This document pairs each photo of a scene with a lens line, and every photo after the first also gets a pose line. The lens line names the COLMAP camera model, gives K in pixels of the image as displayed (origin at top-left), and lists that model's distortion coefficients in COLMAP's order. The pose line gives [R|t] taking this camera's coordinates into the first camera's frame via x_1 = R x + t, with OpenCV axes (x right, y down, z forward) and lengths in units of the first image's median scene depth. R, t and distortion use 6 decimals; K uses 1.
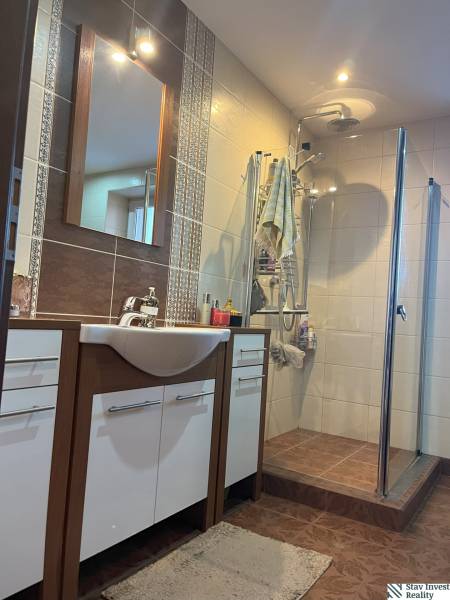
lens RADIAL K [[455.2, 0, 226.1], [0, 455.2, 298.7], [0, 0, 1]] dist [0.064398, -0.074676]
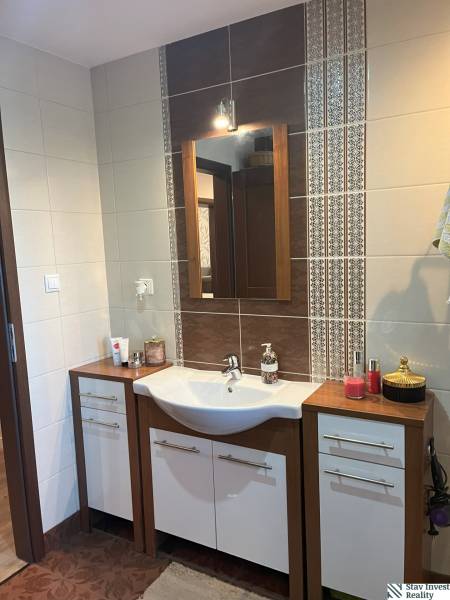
lens RADIAL K [[455.2, 0, 225.8], [0, 455.2, 301.7], [0, 0, 1]] dist [0.064398, -0.074676]
pose [[0.049370, 0.061652, -0.996876, 0.985460], [0.094533, 0.993324, 0.066114, -0.227245], [0.994297, -0.097501, 0.043212, 1.013364]]
